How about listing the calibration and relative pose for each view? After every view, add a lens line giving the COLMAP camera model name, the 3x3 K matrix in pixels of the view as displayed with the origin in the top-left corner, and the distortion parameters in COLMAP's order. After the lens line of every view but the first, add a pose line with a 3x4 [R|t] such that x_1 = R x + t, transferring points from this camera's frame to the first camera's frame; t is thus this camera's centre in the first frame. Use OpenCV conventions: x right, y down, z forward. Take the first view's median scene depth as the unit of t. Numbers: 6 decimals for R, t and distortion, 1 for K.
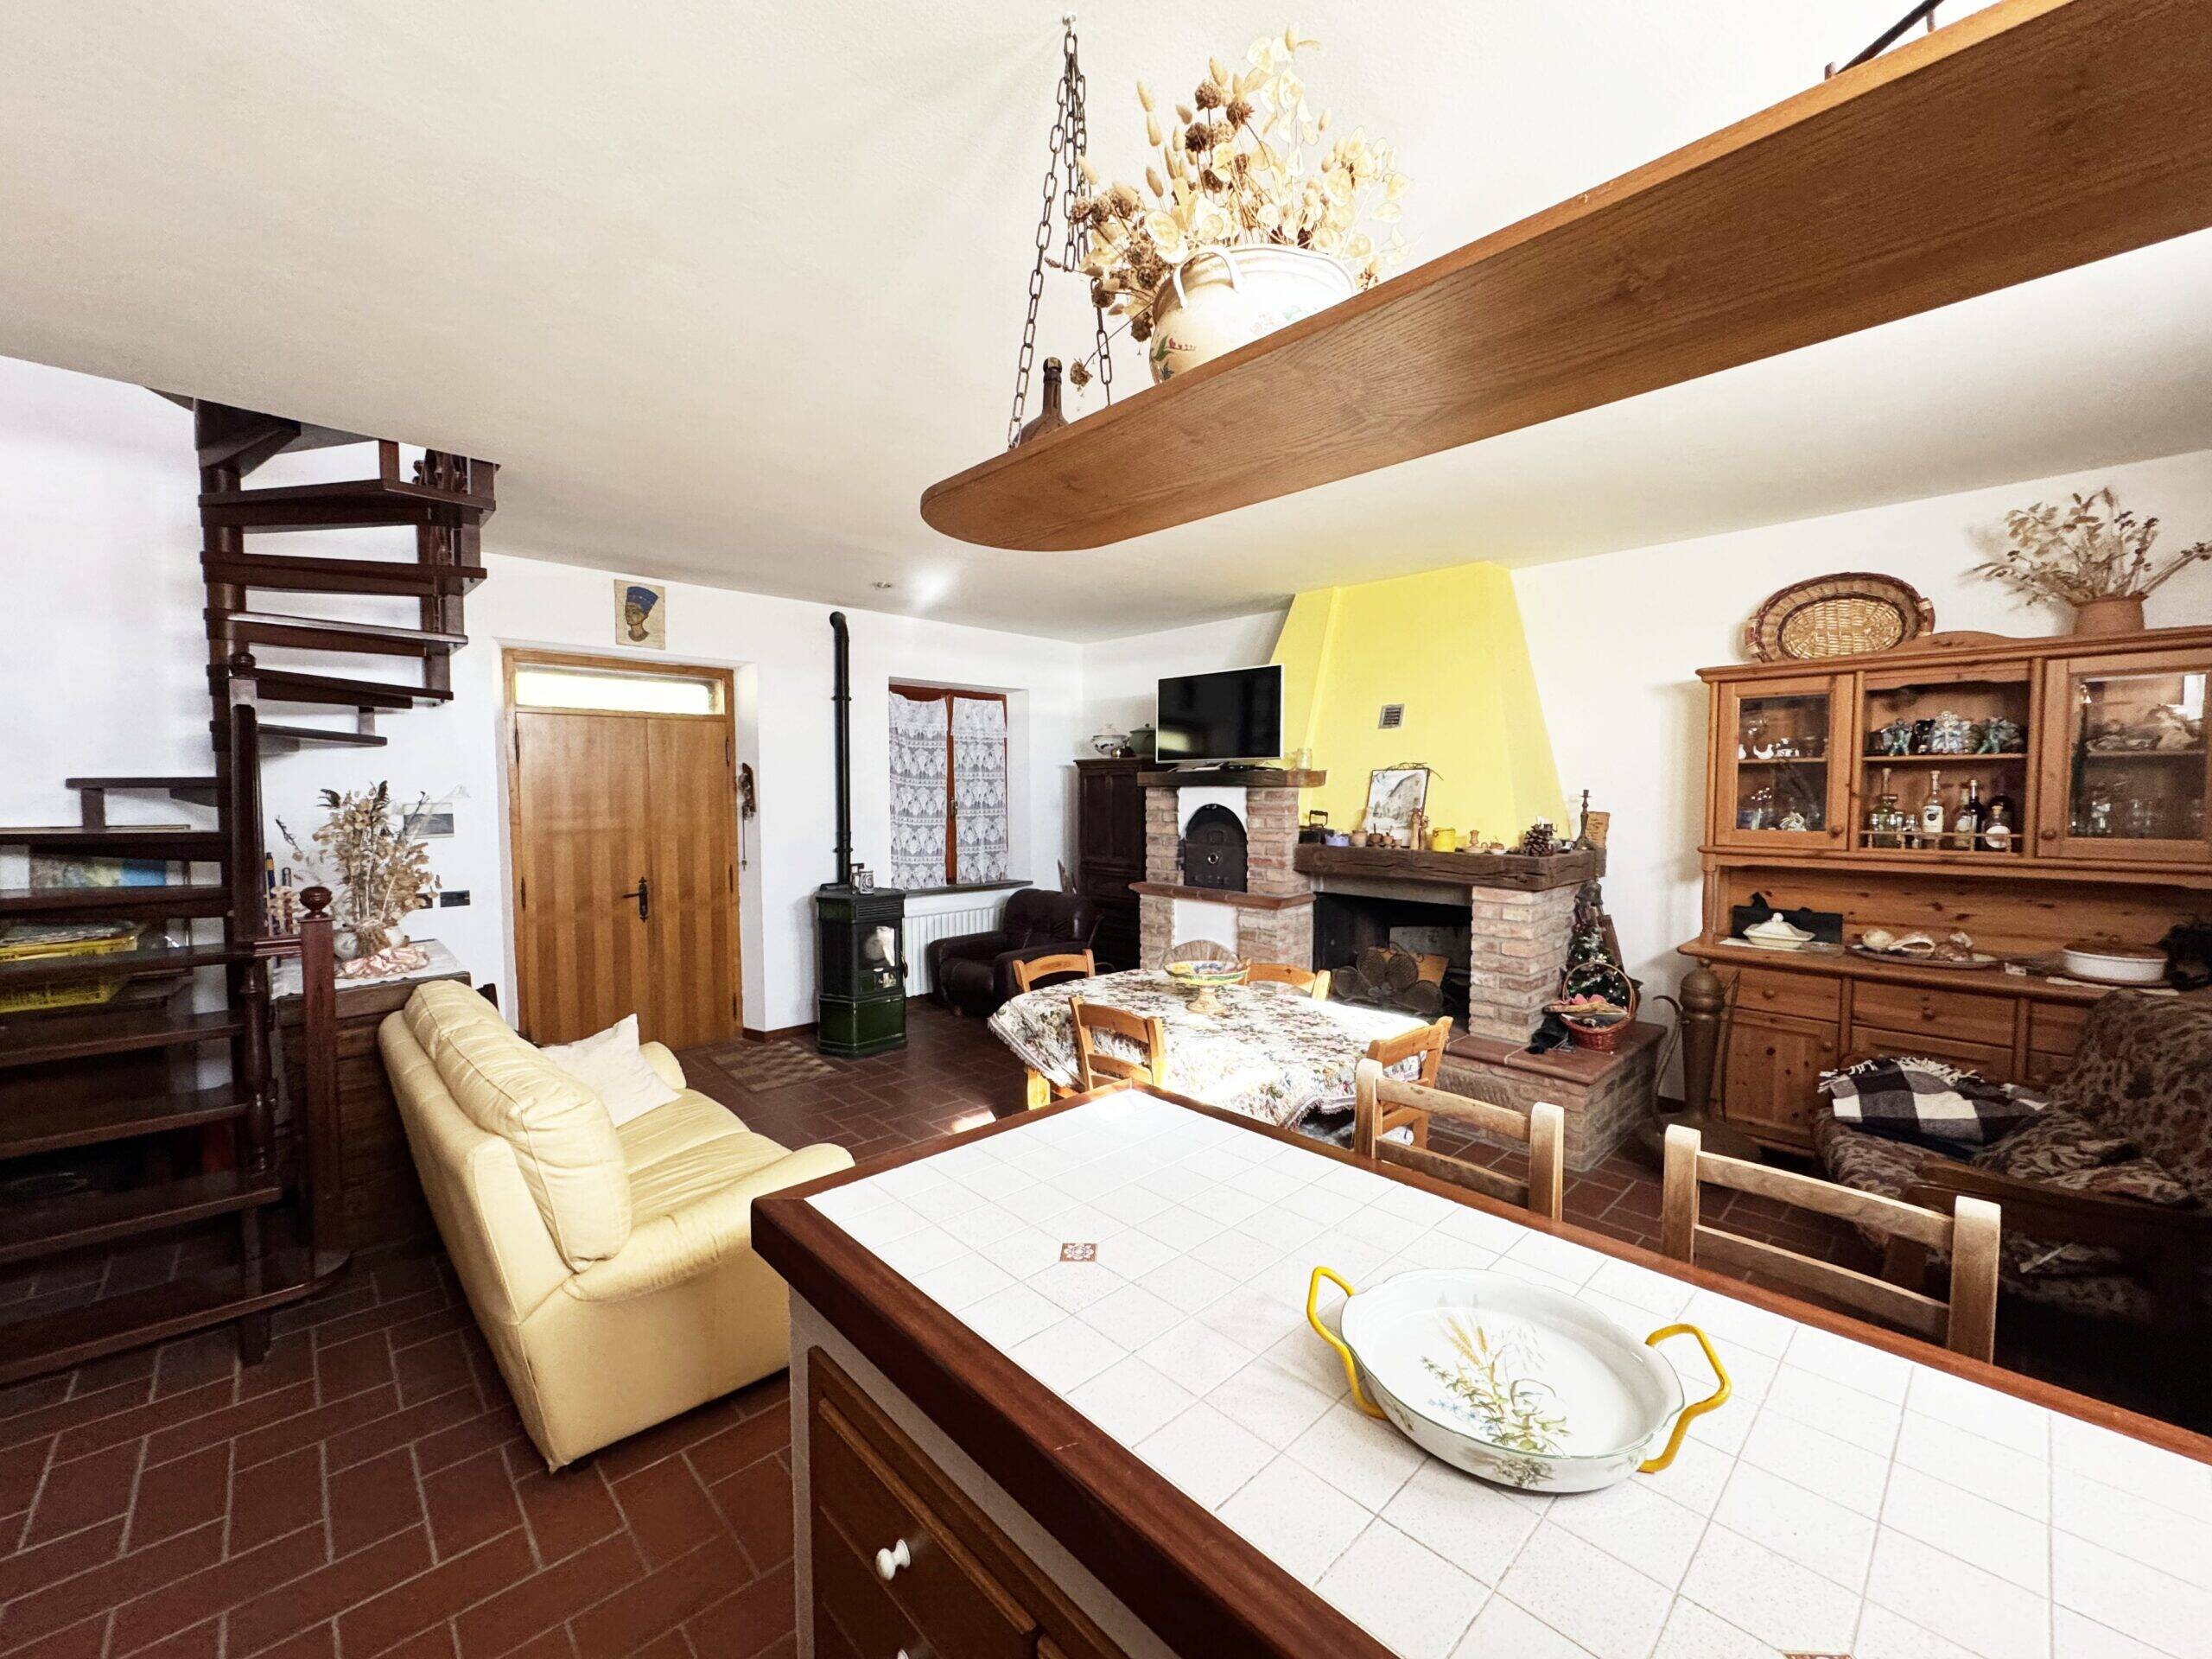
lens RADIAL K [[879.4, 0, 1105.3], [0, 879.4, 833.7], [0, 0, 1]] dist [-0.002670, 0.000057]
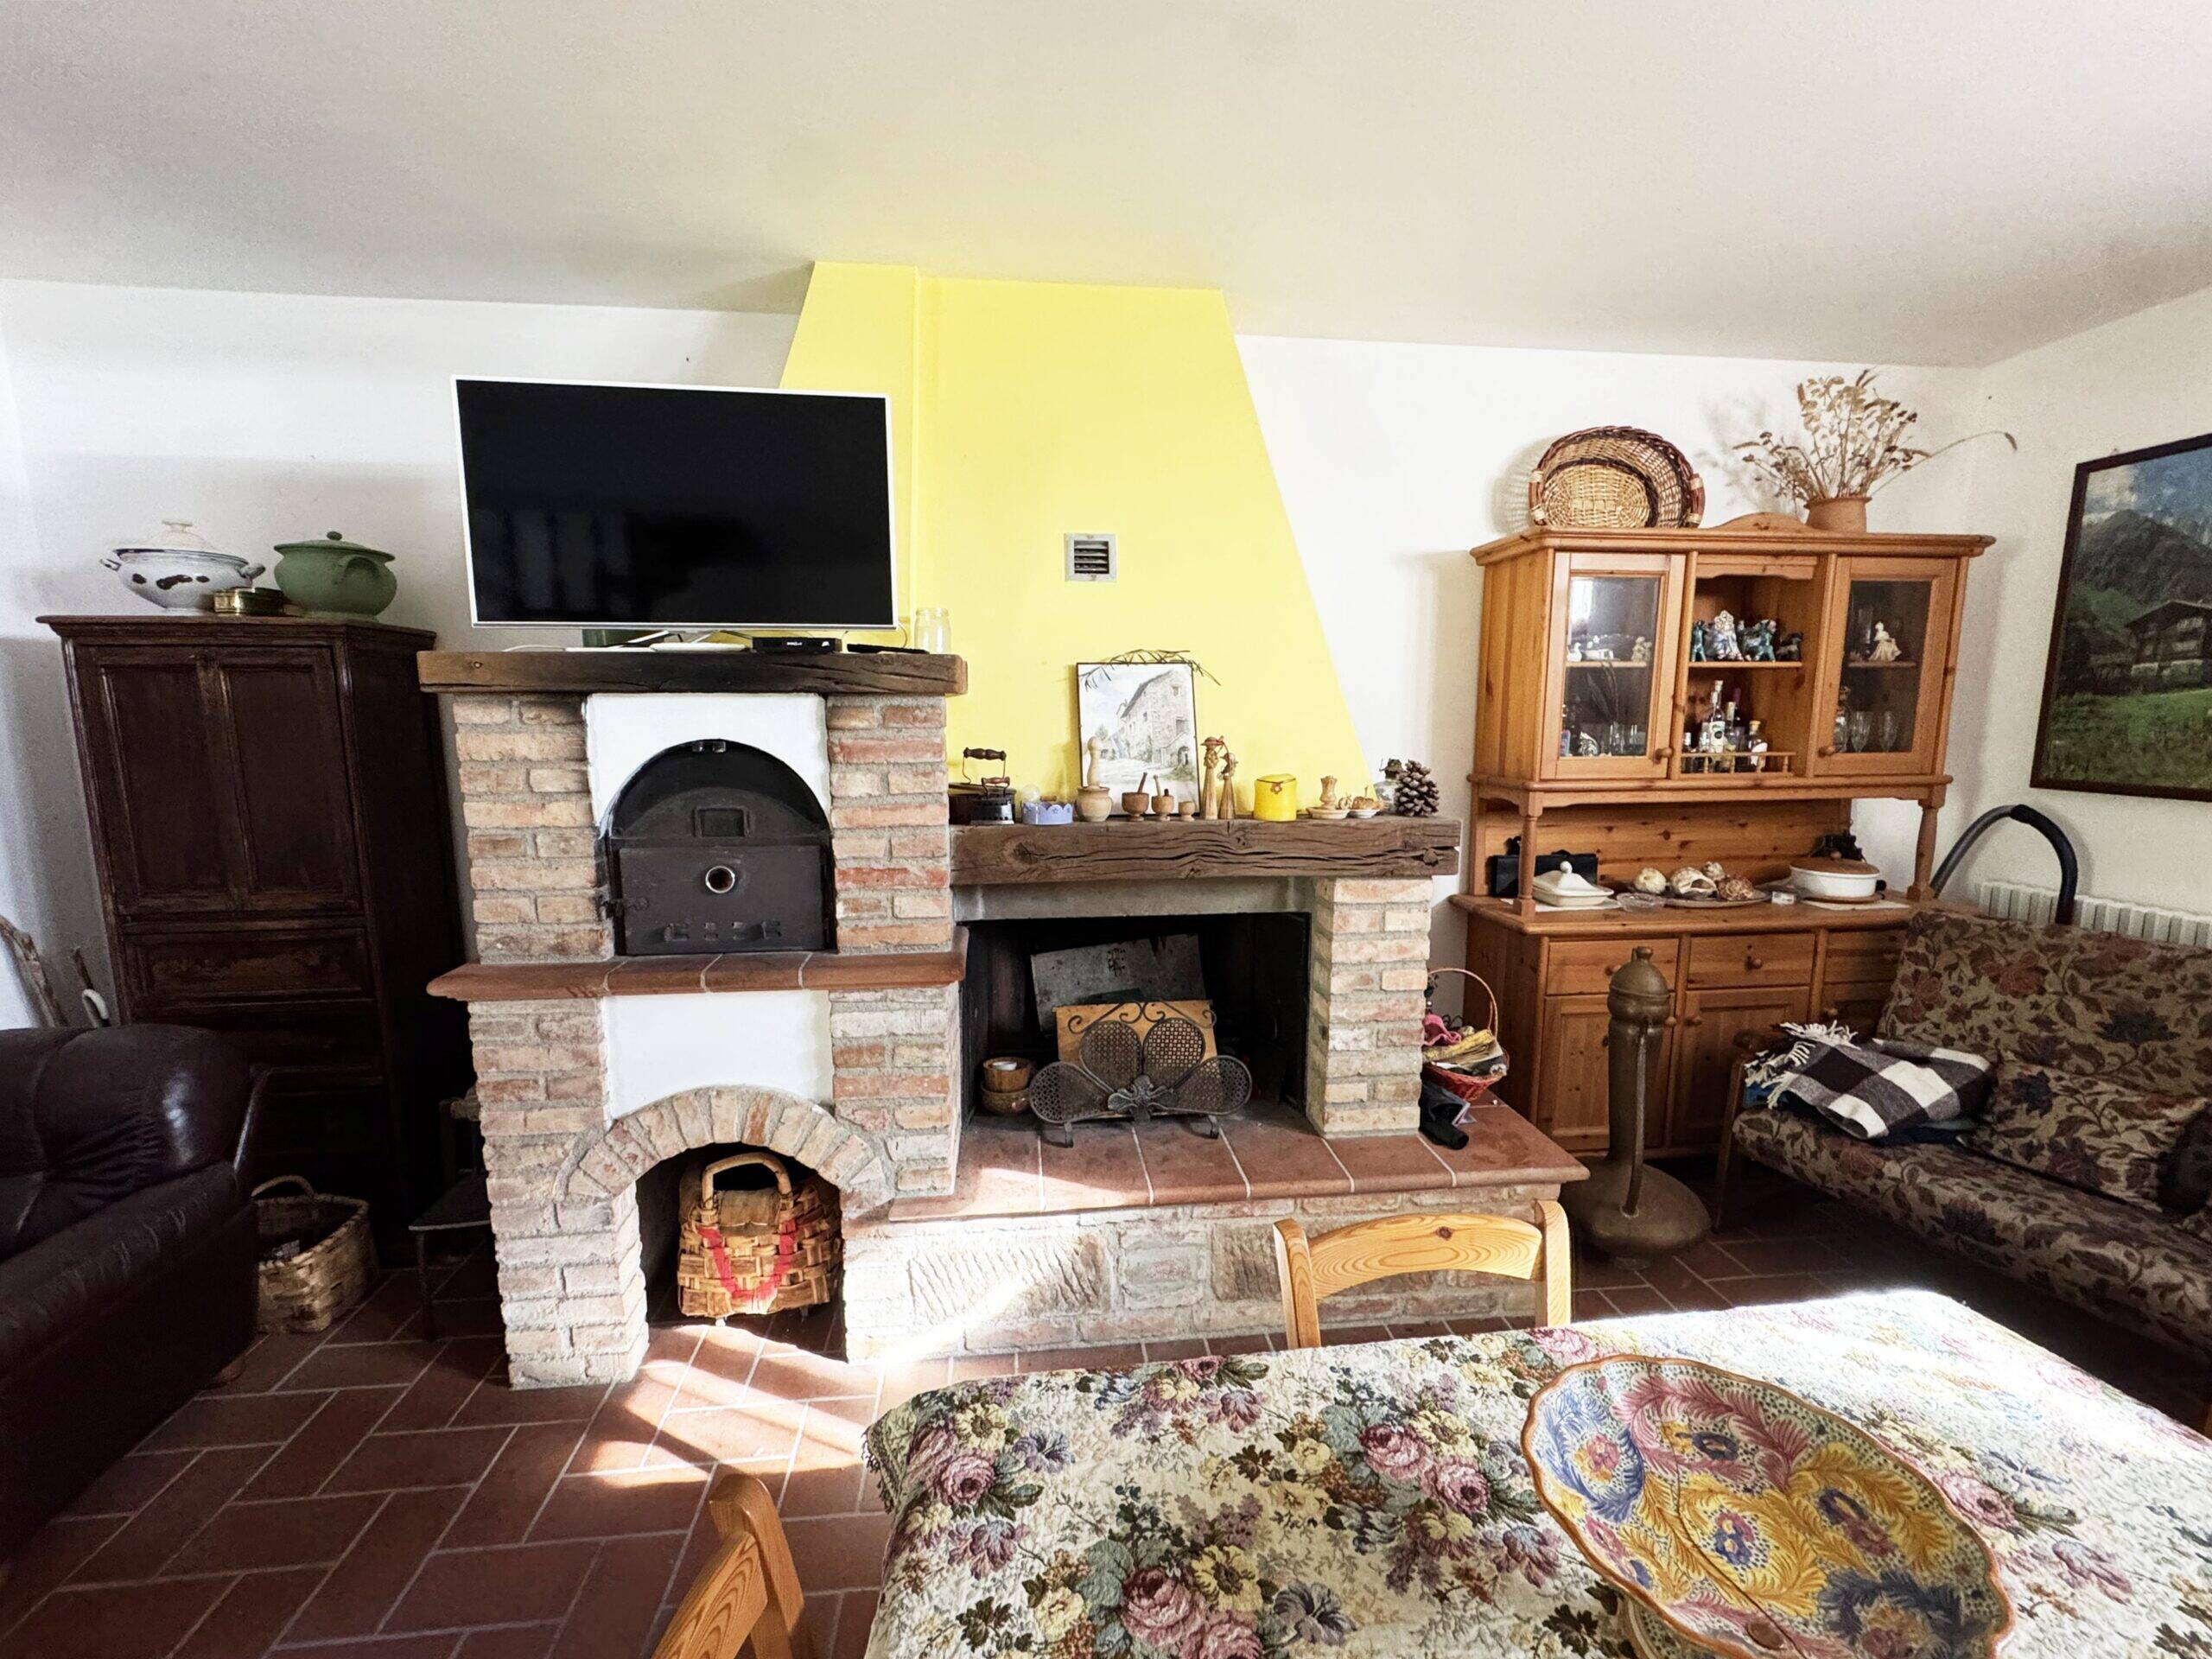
lens RADIAL K [[904.2, 0, 1106.5], [0, 904.2, 833.8], [0, 0, 1]] dist [-0.002801, 0.000160]
pose [[0.606720, -0.107213, 0.787652, -0.093747], [0.043206, 0.993846, 0.101998, -0.027535], [-0.793740, -0.027853, 0.607619, 0.660179]]
